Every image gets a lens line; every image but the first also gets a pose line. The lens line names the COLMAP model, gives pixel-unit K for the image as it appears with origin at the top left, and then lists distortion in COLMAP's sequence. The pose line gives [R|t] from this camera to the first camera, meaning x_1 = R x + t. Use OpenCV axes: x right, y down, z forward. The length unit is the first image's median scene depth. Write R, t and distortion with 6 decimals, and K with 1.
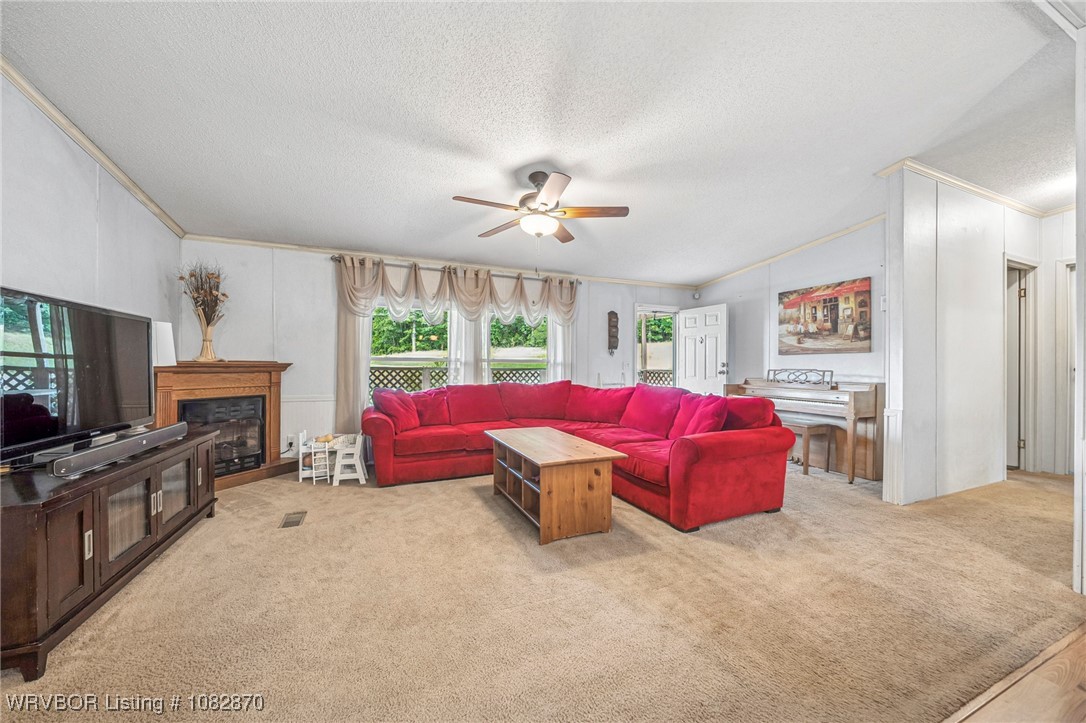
lens RADIAL K [[411.3, 0, 539.5], [0, 411.3, 370.5], [0, 0, 1]] dist [0.010573, 0.000129]
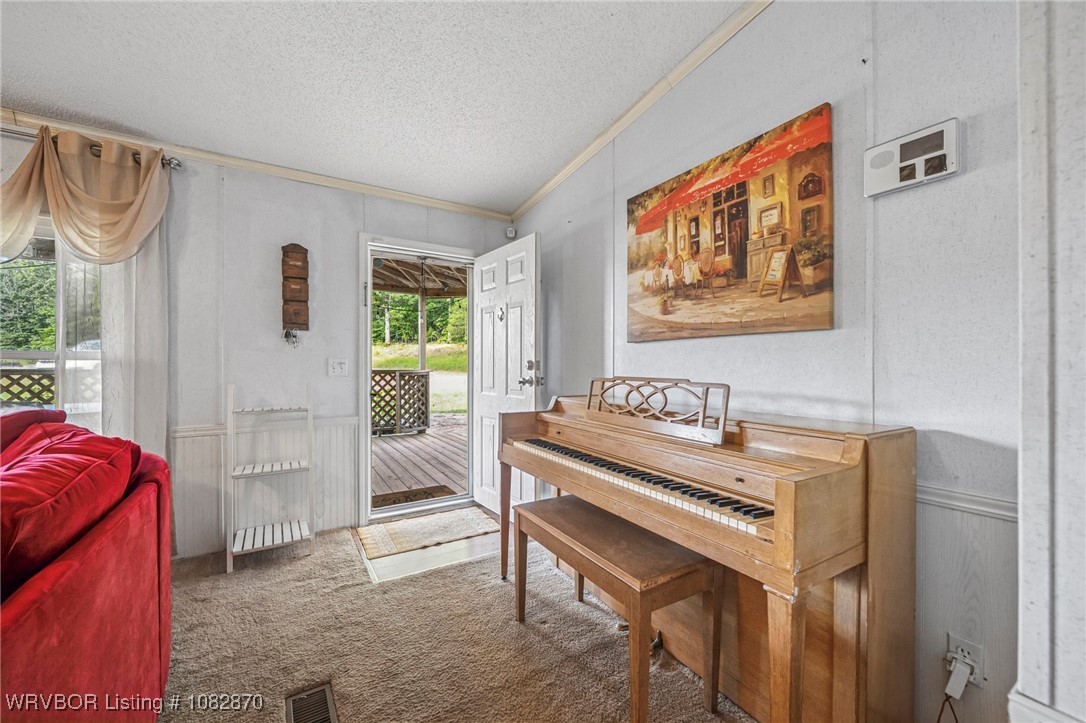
lens RADIAL K [[408.0, 0, 555.8], [0, 408.0, 366.9], [0, 0, 1]] dist [-0.006068, 0.000462]
pose [[0.988075, 0.000898, 0.153972, 0.482552], [0.000015, 0.999982, -0.005932, -0.010446], [-0.153975, 0.005864, 0.988057, 0.648620]]
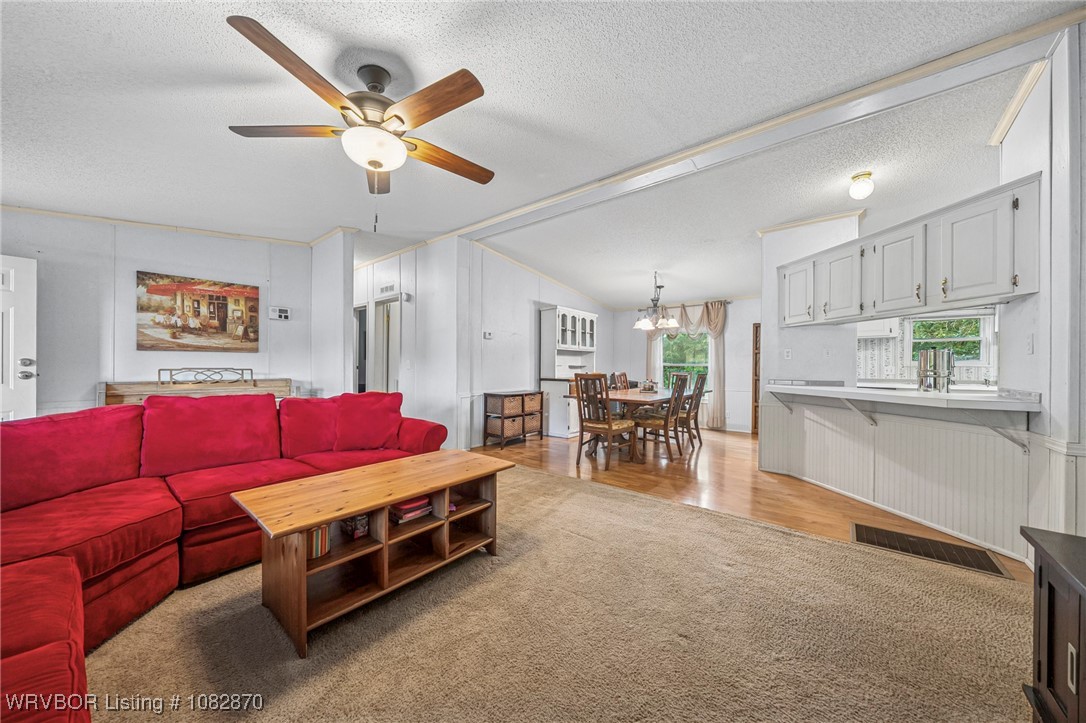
lens RADIAL K [[378.4, 0, 549.4], [0, 378.4, 359.7], [0, 0, 1]] dist [-0.004847, -0.000116]
pose [[-0.474751, 0.007582, 0.880087, -0.453433], [0.003283, 0.999971, -0.006844, -0.013474], [-0.880114, -0.000360, -0.474763, 0.717794]]
